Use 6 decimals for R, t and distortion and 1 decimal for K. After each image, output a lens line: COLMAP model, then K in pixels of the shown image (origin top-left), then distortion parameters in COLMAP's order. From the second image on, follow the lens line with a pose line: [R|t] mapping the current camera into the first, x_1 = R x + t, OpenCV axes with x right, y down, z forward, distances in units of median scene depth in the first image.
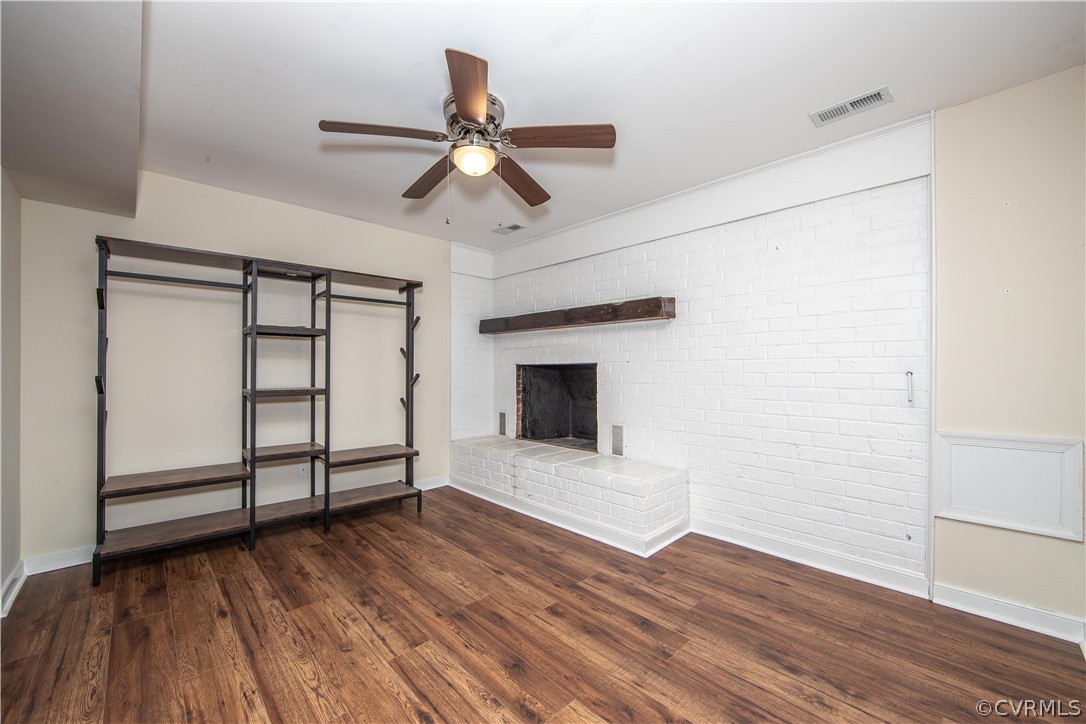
lens RADIAL K [[448.4, 0, 513.8], [0, 448.4, 363.6], [0, 0, 1]] dist [-0.003140, -0.000208]
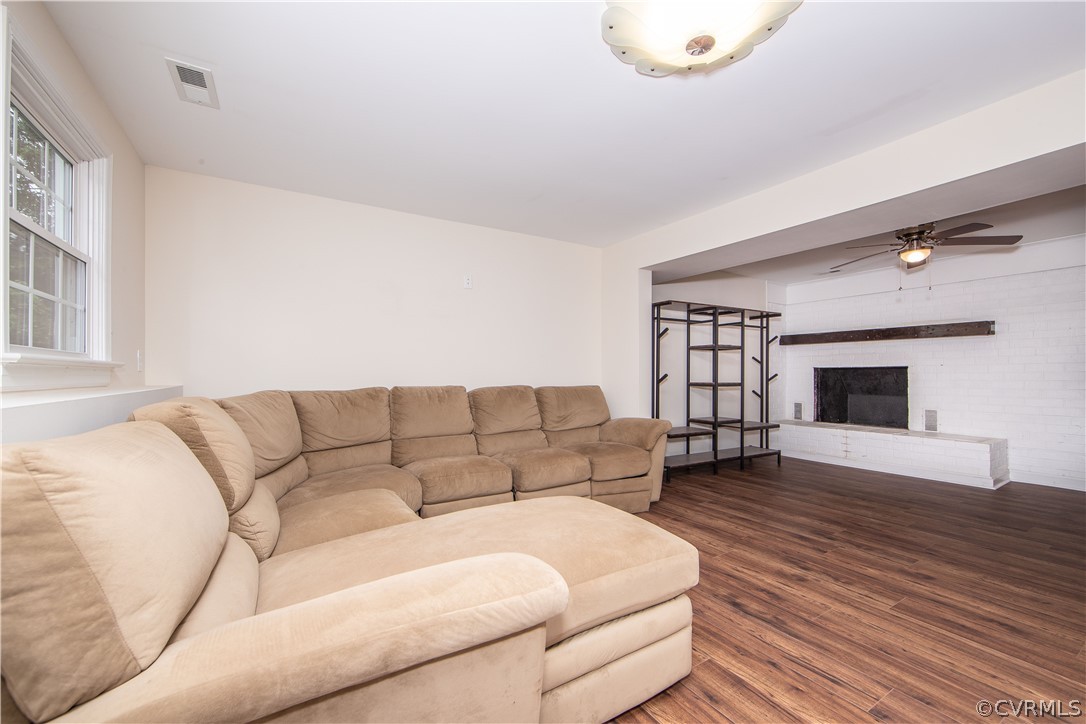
lens RADIAL K [[433.9, 0, 539.9], [0, 433.9, 366.9], [0, 0, 1]] dist [-0.003857, -0.000289]
pose [[0.978101, -0.003464, -0.208101, -0.733642], [0.003325, 0.999994, -0.001021, -0.000883], [0.208103, 0.000307, 0.978107, -0.629088]]
